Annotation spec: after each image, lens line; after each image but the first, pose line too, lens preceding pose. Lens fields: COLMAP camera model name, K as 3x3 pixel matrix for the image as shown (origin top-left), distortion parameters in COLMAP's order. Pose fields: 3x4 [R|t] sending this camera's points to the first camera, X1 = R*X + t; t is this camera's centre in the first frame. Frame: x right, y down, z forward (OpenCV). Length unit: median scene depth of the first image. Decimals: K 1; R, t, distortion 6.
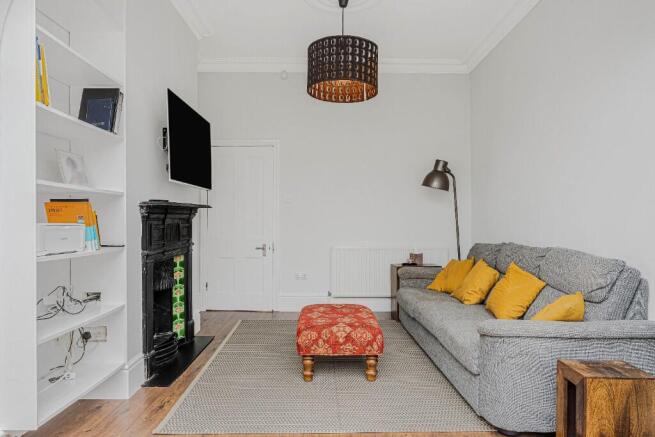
lens RADIAL K [[440.9, 0, 327.5], [0, 440.9, 218.5], [0, 0, 1]] dist [0.007024, 0.002404]
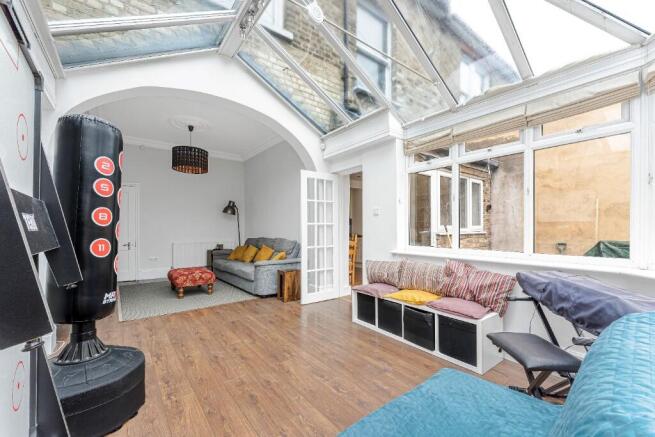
lens RADIAL K [[267.7, 0, 327.5], [0, 267.7, 218.5], [0, 0, 1]] dist [0.000329, 0.000010]
pose [[0.795752, 0.017896, 0.605359, -0.236442], [0.000923, 0.999526, -0.030762, -0.006627], [-0.605622, 0.025038, 0.795358, -0.483448]]
